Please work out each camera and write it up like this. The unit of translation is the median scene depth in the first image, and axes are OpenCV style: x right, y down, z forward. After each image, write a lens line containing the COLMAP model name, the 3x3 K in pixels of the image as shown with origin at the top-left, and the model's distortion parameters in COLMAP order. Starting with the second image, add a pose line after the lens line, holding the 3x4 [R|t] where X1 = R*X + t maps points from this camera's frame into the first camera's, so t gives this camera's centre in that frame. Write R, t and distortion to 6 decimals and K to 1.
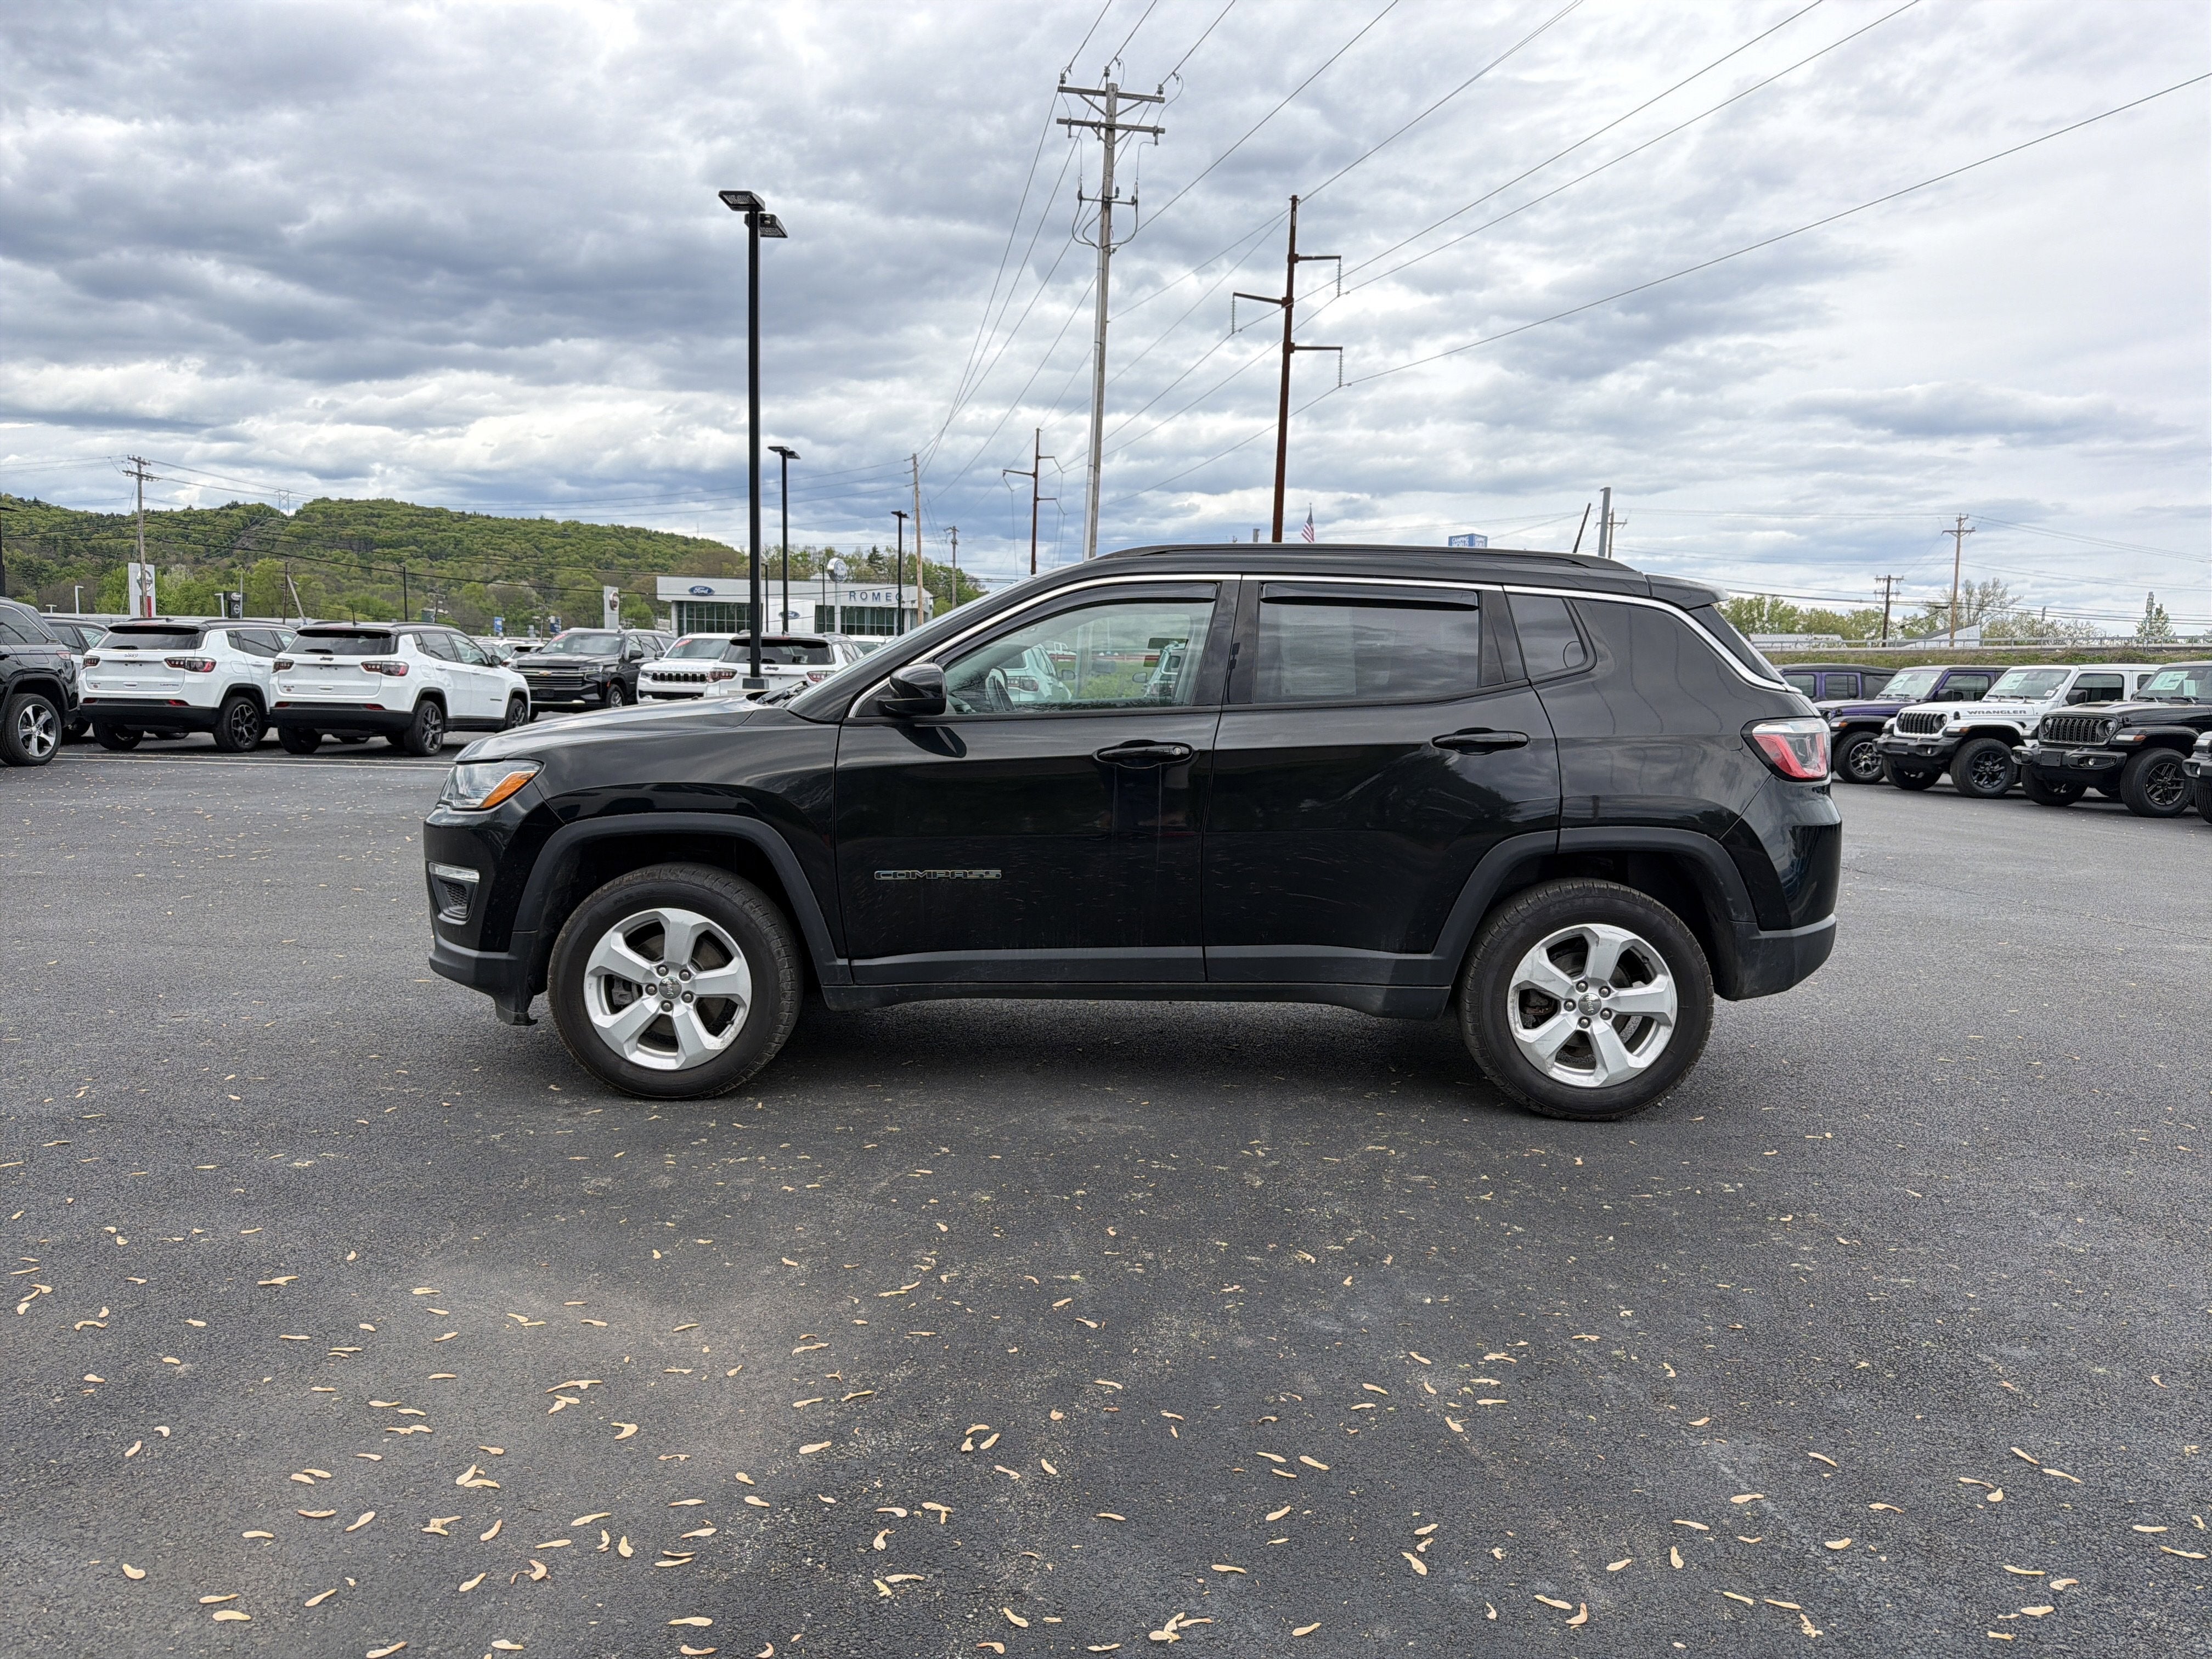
lens RADIAL K [[1589.0, 0, 1140.1], [0, 1589.0, 800.6], [0, 0, 1]] dist [0.018139, -0.030306]
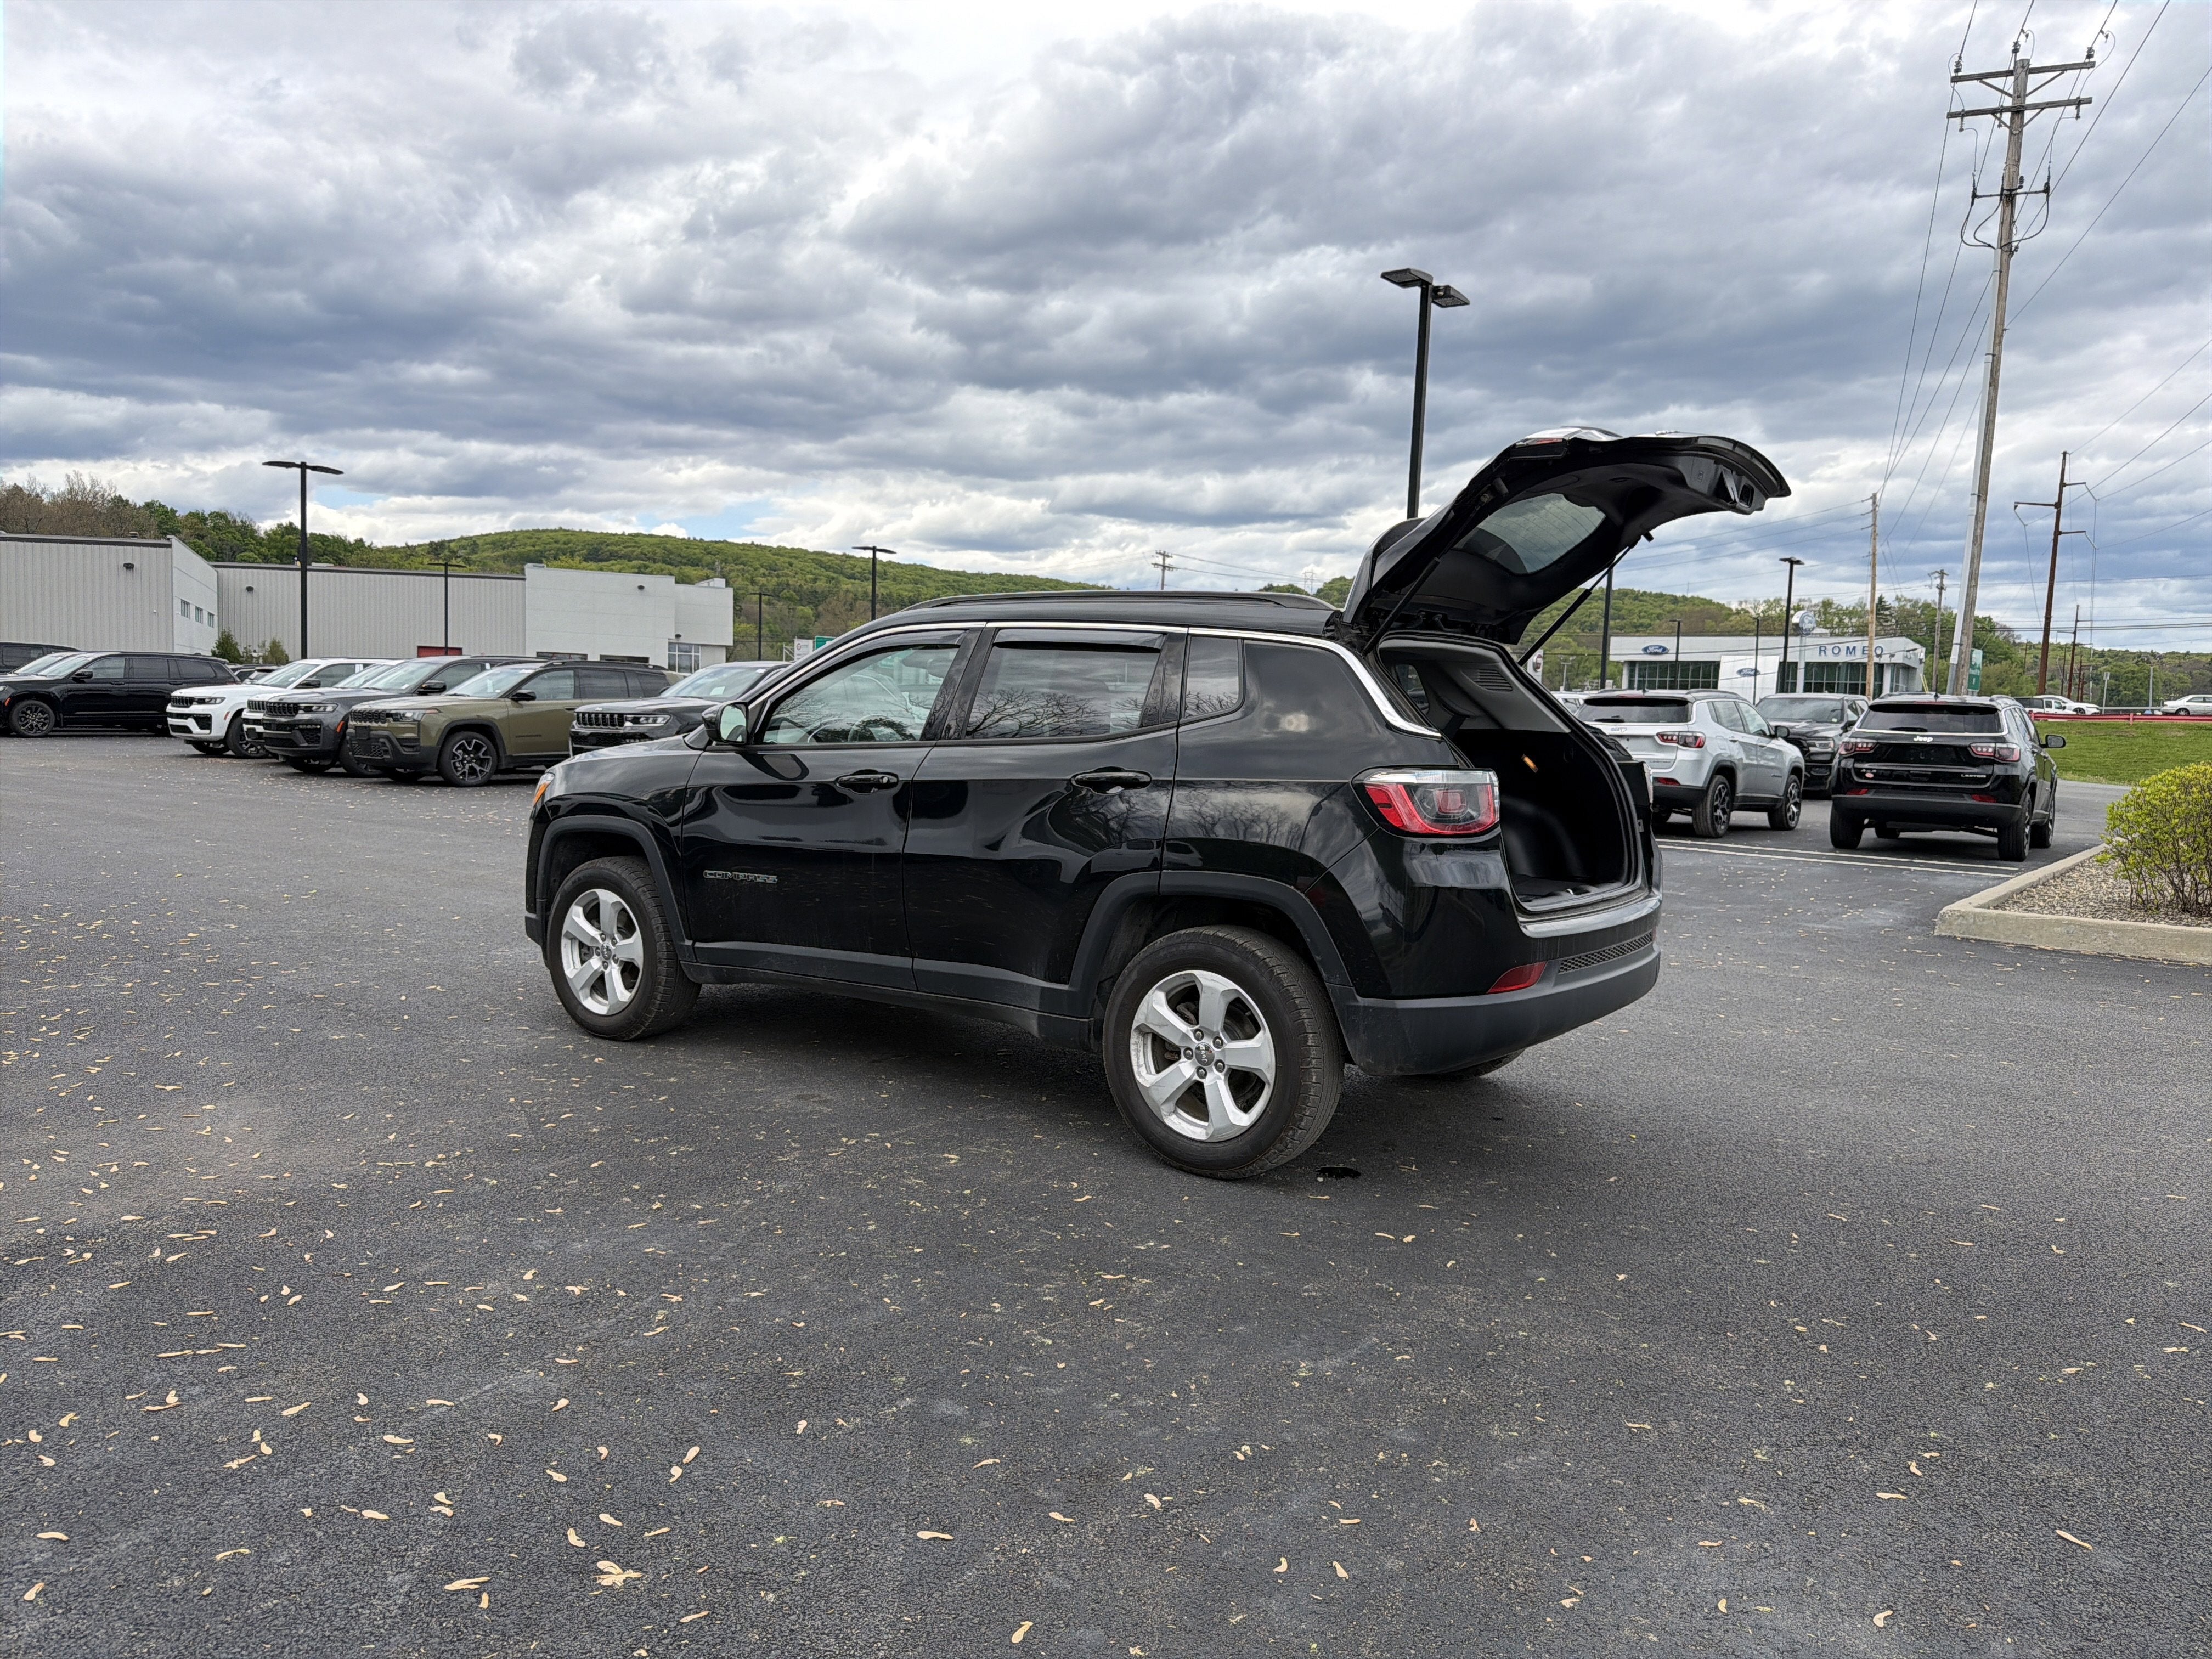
lens RADIAL K [[1589.0, 0, 1114.6], [0, 1589.0, 809.5], [0, 0, 1]] dist [0.018139, -0.030306]
pose [[0.811553, 0.037968, -0.583044, 0.102079], [-0.056674, 0.998296, -0.013876, -0.000538], [0.581524, 0.044304, 0.812322, 0.022891]]
